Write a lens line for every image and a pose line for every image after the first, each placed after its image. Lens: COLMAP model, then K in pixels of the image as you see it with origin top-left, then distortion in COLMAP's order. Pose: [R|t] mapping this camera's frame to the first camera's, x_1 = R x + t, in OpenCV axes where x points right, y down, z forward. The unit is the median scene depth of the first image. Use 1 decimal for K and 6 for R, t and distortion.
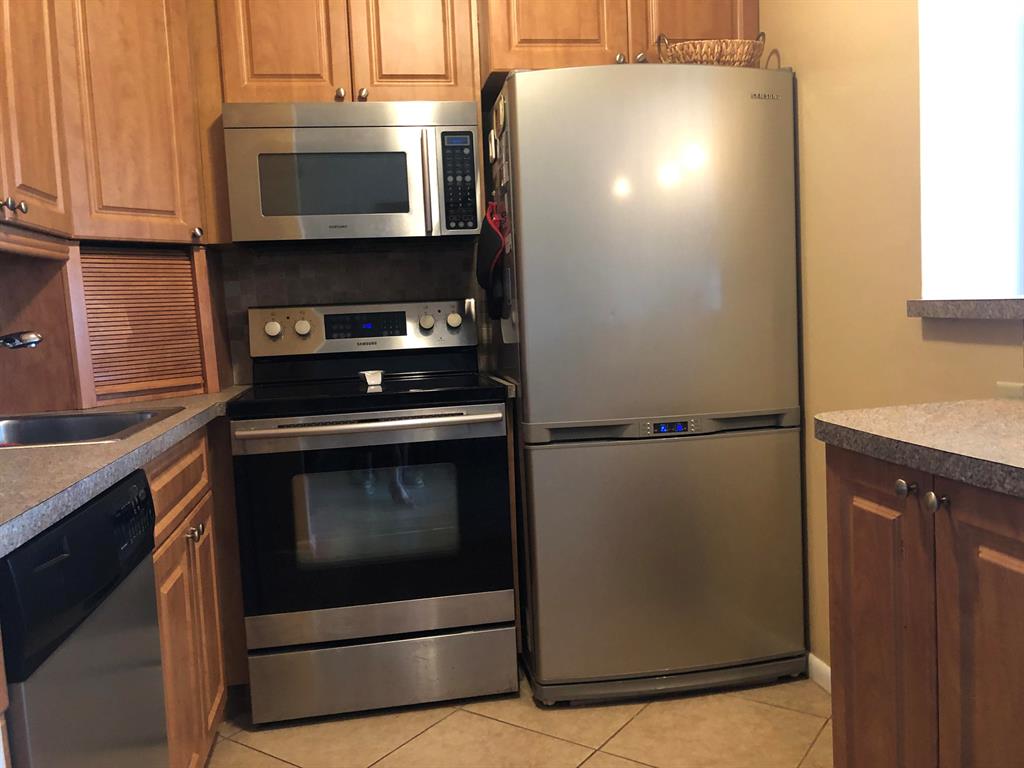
lens RADIAL K [[840.6, 0, 514.7], [0, 840.6, 384.4], [0, 0, 1]] dist [0.041244, -0.038788]
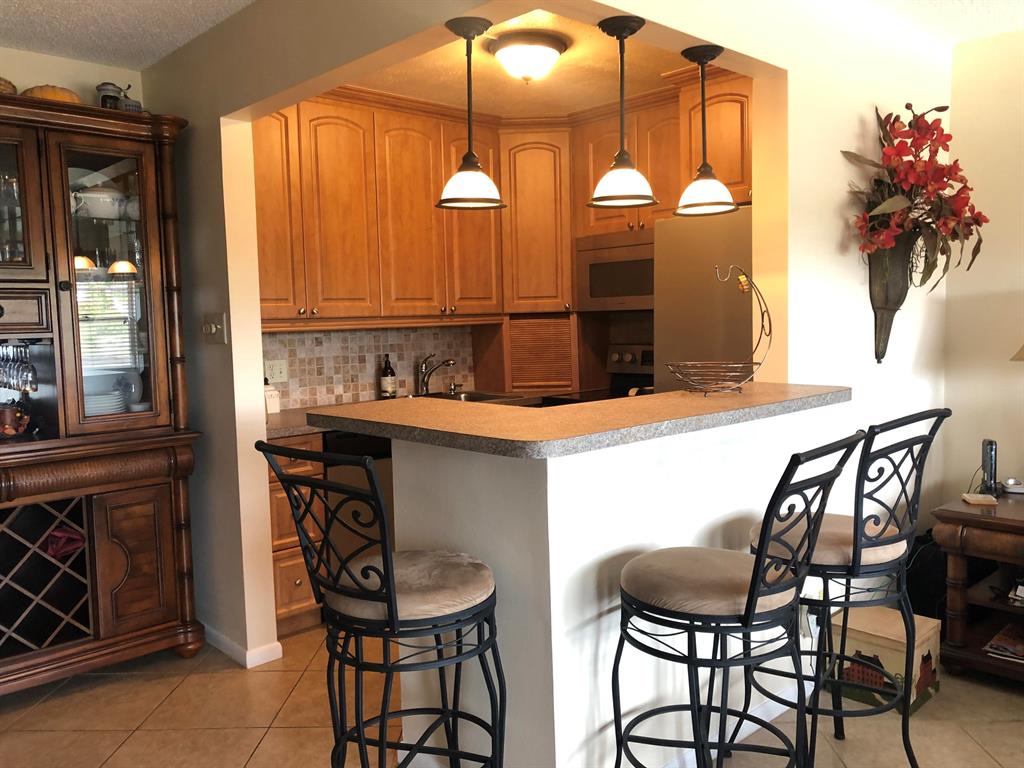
lens RADIAL K [[840.6, 0, 487.6], [0, 840.6, 388.6], [0, 0, 1]] dist [0.041244, -0.038788]
pose [[0.537239, 0.106929, -0.836625, 1.199479], [-0.071204, 0.994140, 0.081338, -0.144866], [0.840419, 0.015873, 0.541704, -0.179110]]
